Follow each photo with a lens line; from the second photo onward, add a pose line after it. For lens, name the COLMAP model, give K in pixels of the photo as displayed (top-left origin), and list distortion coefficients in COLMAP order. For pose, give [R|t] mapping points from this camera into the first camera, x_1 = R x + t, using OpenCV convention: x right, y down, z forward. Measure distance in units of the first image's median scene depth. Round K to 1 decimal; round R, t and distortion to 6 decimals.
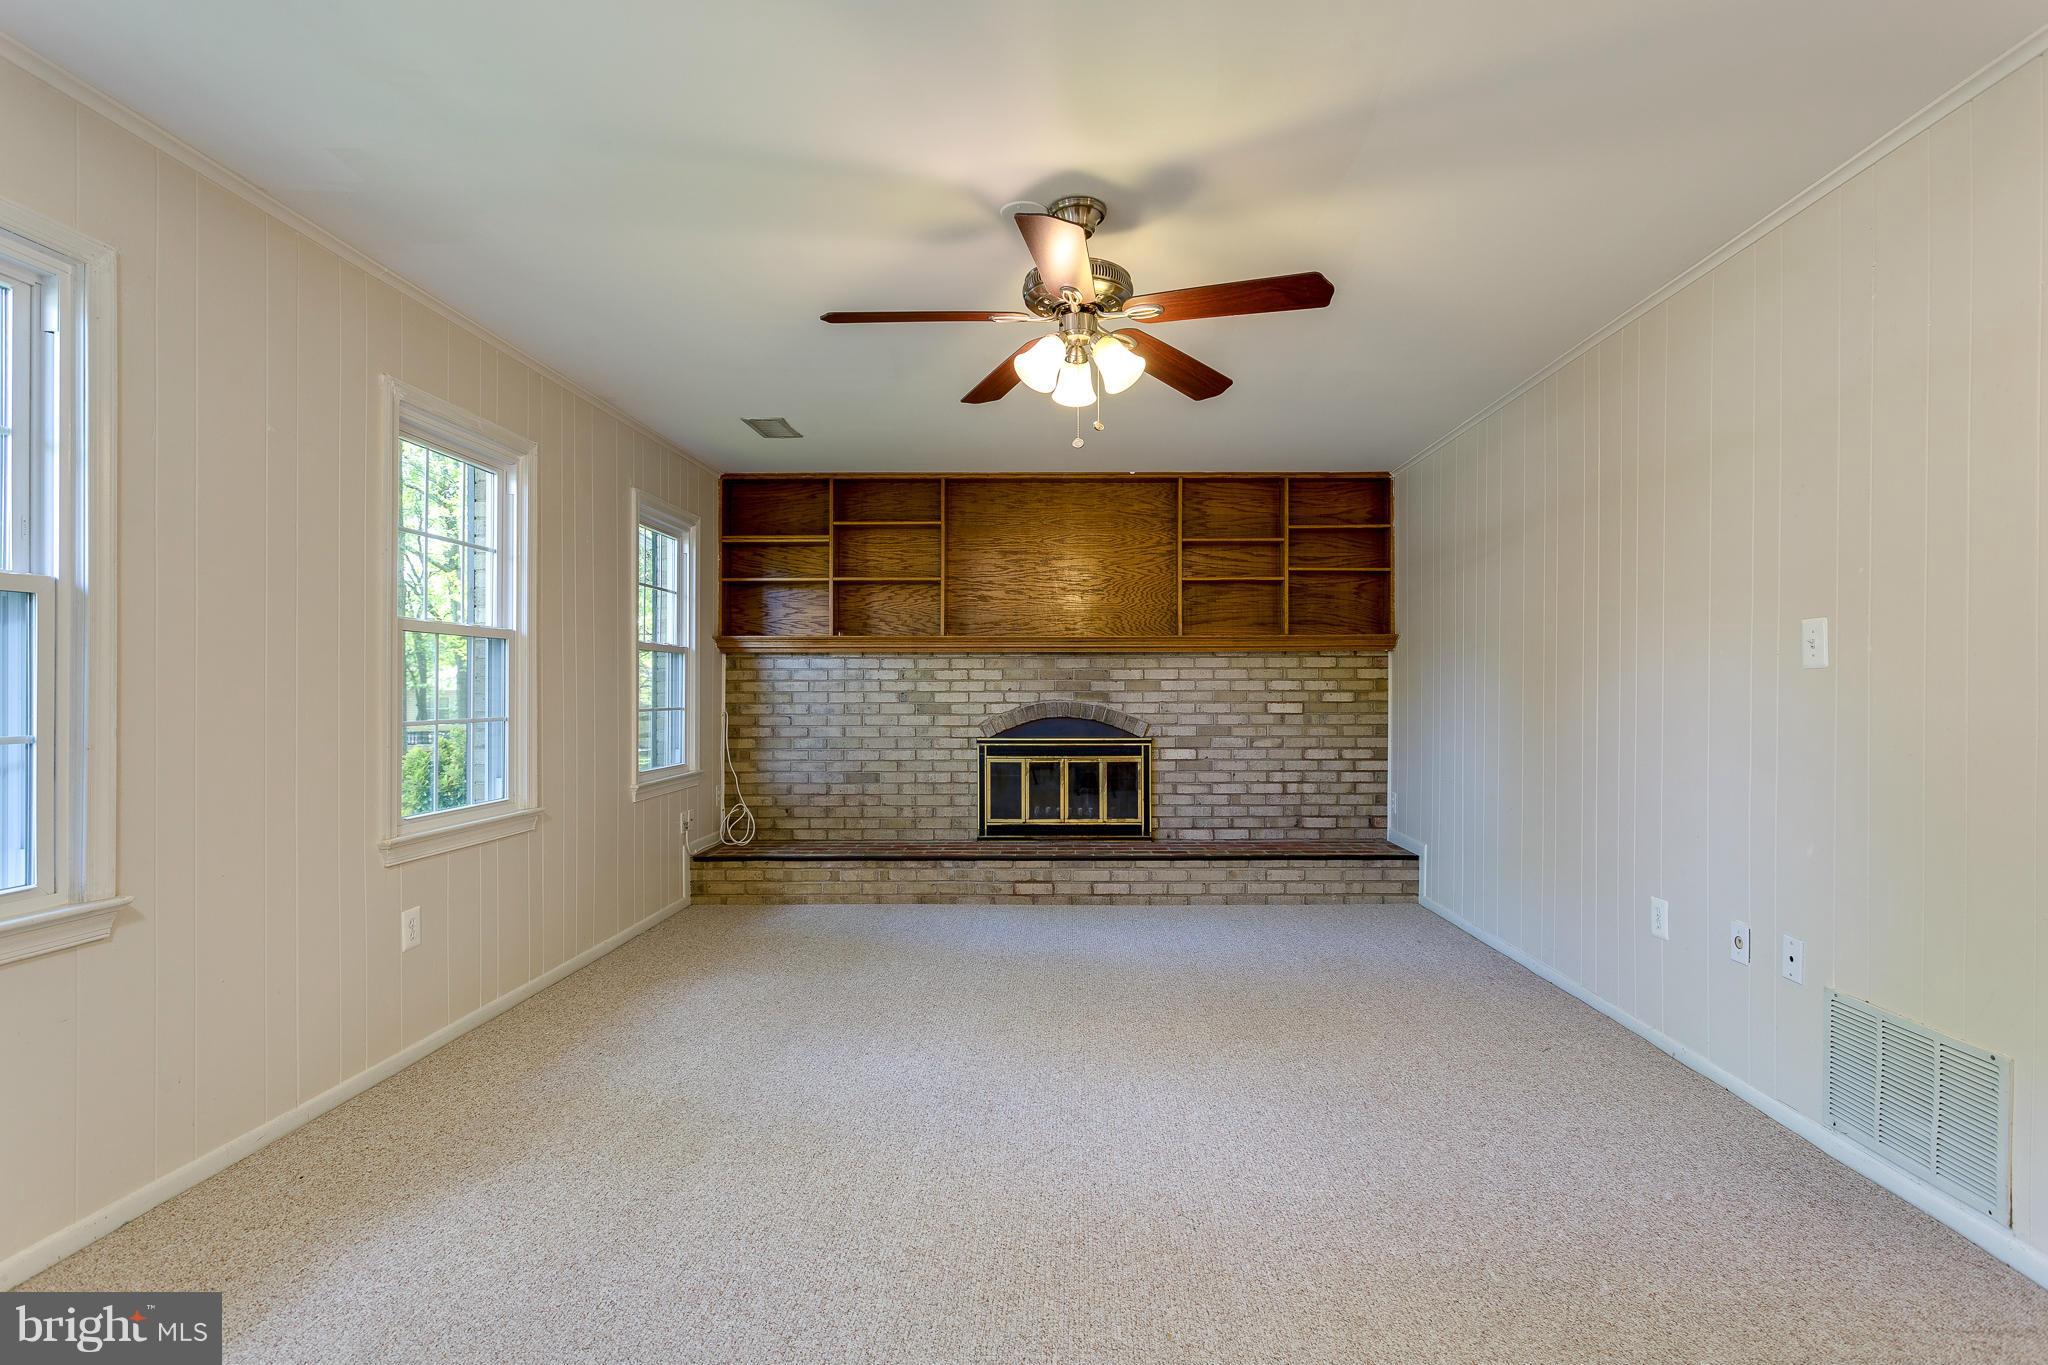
lens RADIAL K [[1016.8, 0, 1090.3], [0, 1016.8, 685.1], [0, 0, 1]] dist [-0.002147, 0.004715]
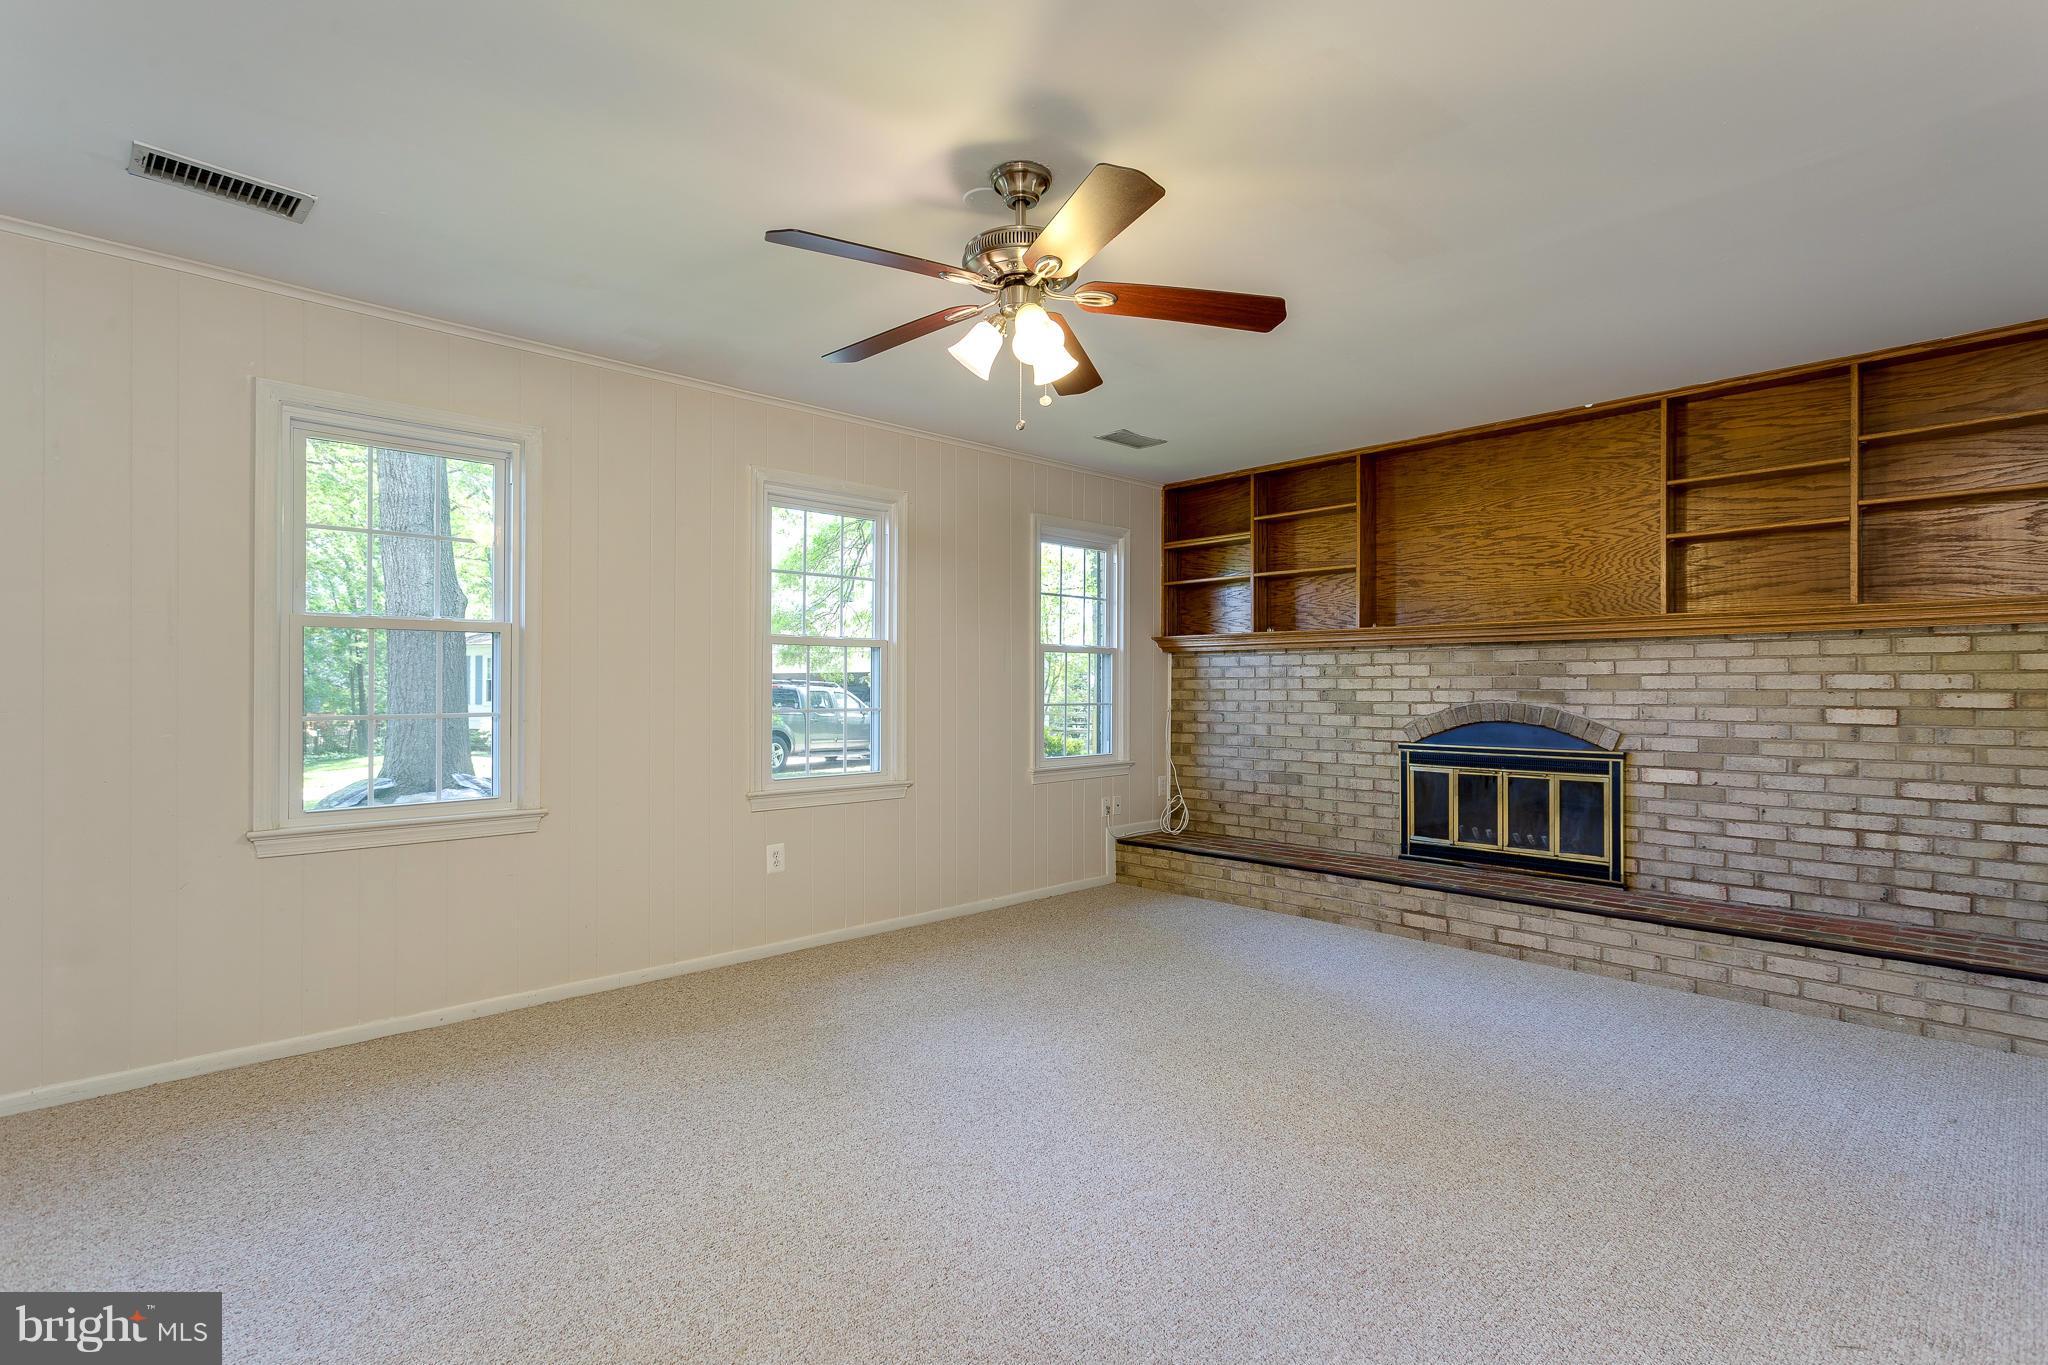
lens RADIAL K [[1001.7, 0, 1021.8], [0, 1001.7, 676.2], [0, 0, 1]] dist [-0.002938, 0.003154]
pose [[0.677572, -0.006320, -0.735429, 0.305819], [0.001566, 0.999973, -0.007151, 0.000444], [0.735454, 0.003693, 0.677564, 0.171731]]
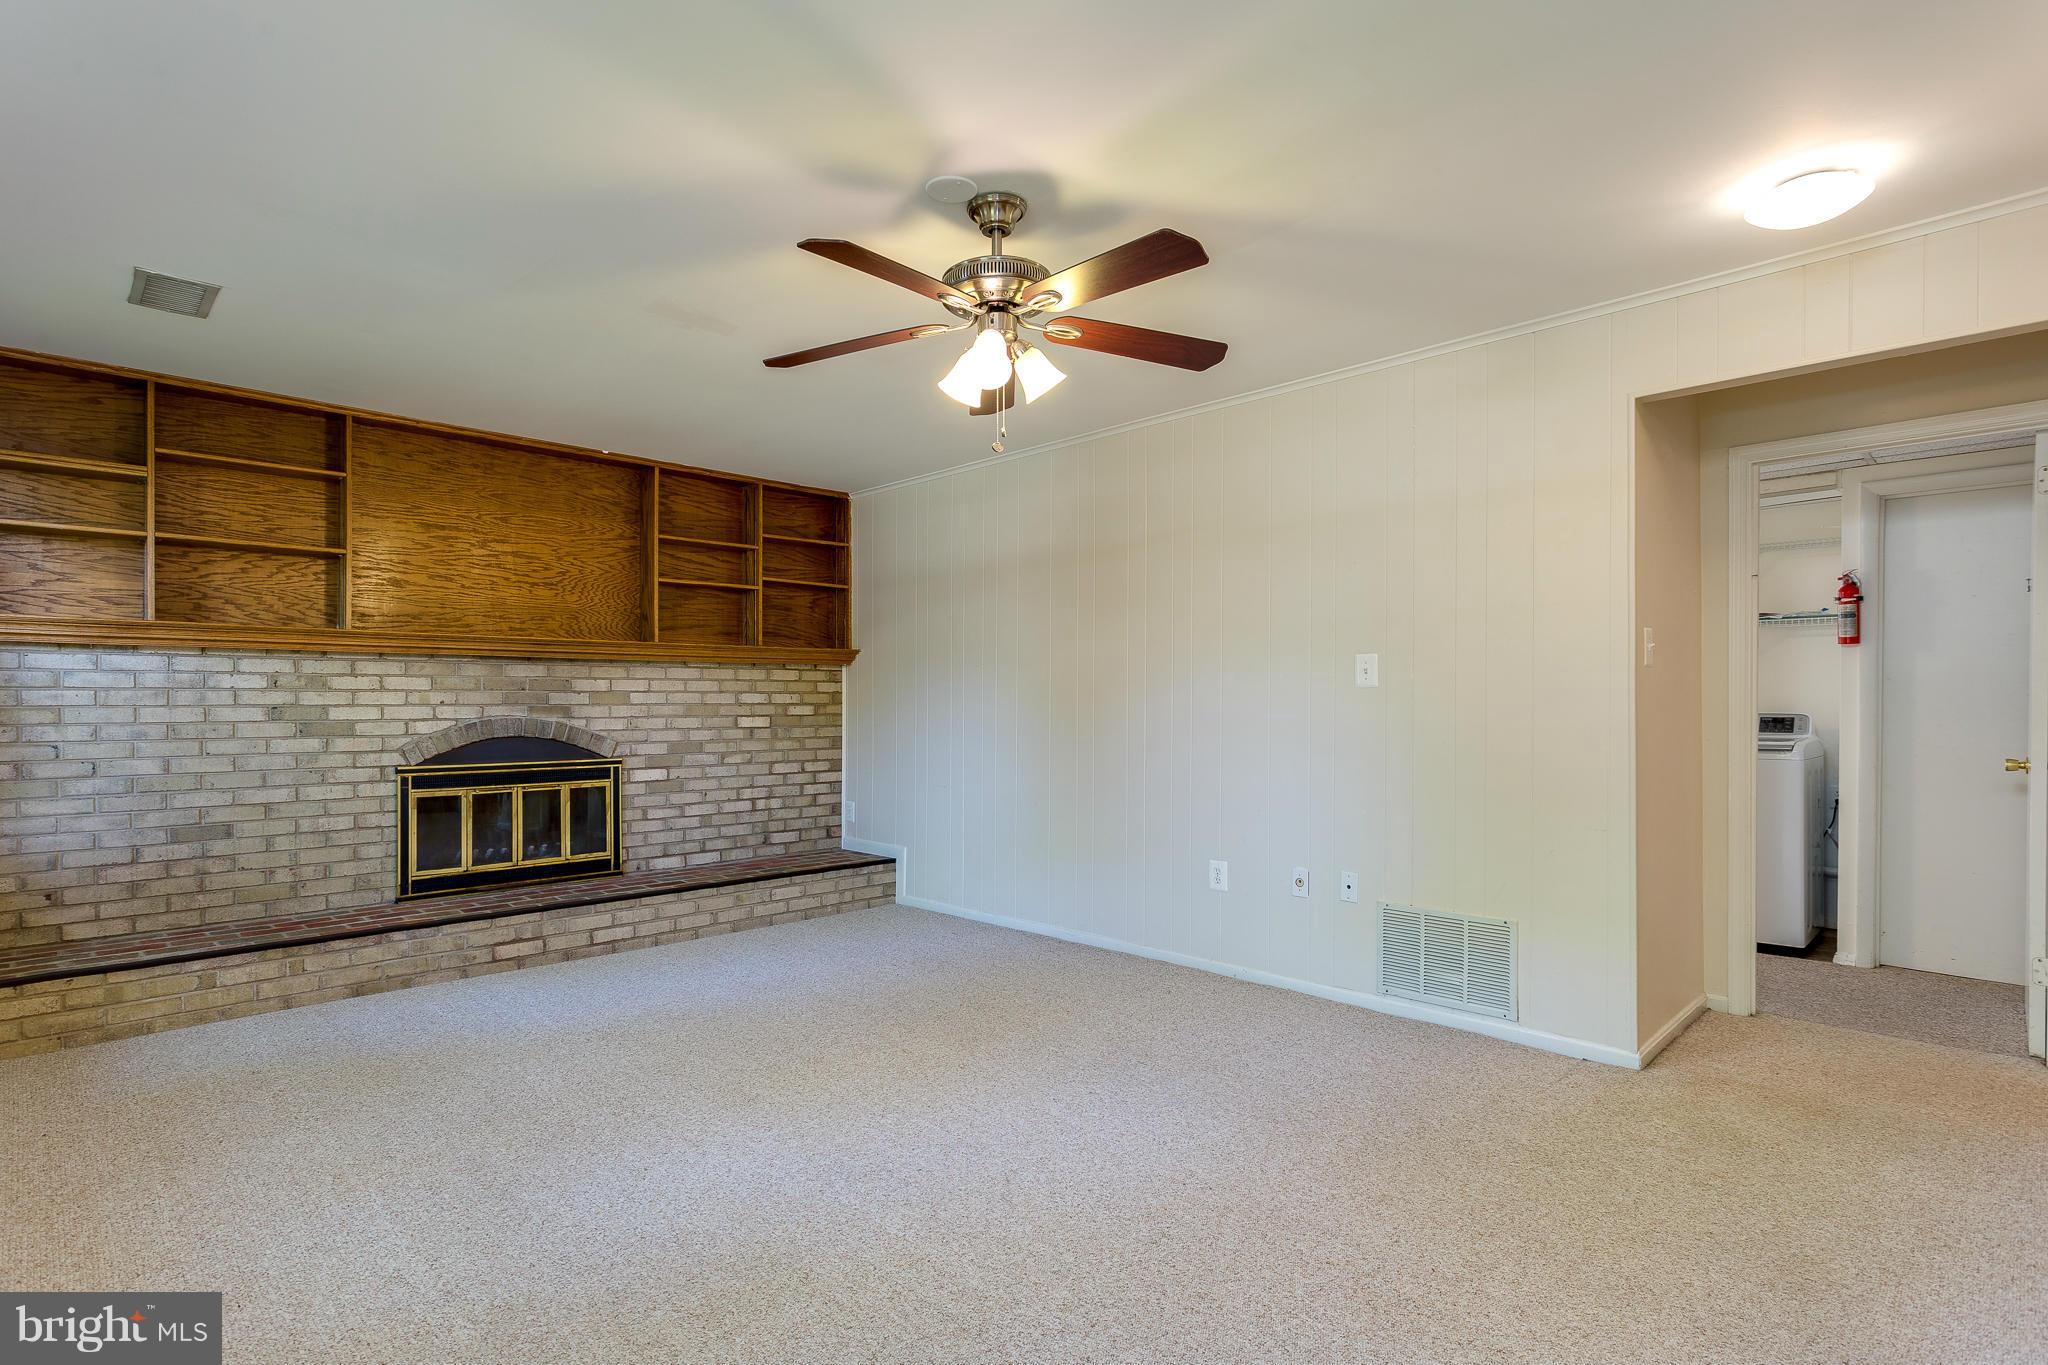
lens RADIAL K [[1016.8, 0, 1023.5], [0, 1016.8, 697.6], [0, 0, 1]] dist [-0.002147, 0.004715]
pose [[0.714927, 0.003939, 0.699188, -0.307228], [-0.002483, 0.999992, -0.003095, 0.001822], [-0.699195, 0.000477, 0.714931, 0.133020]]
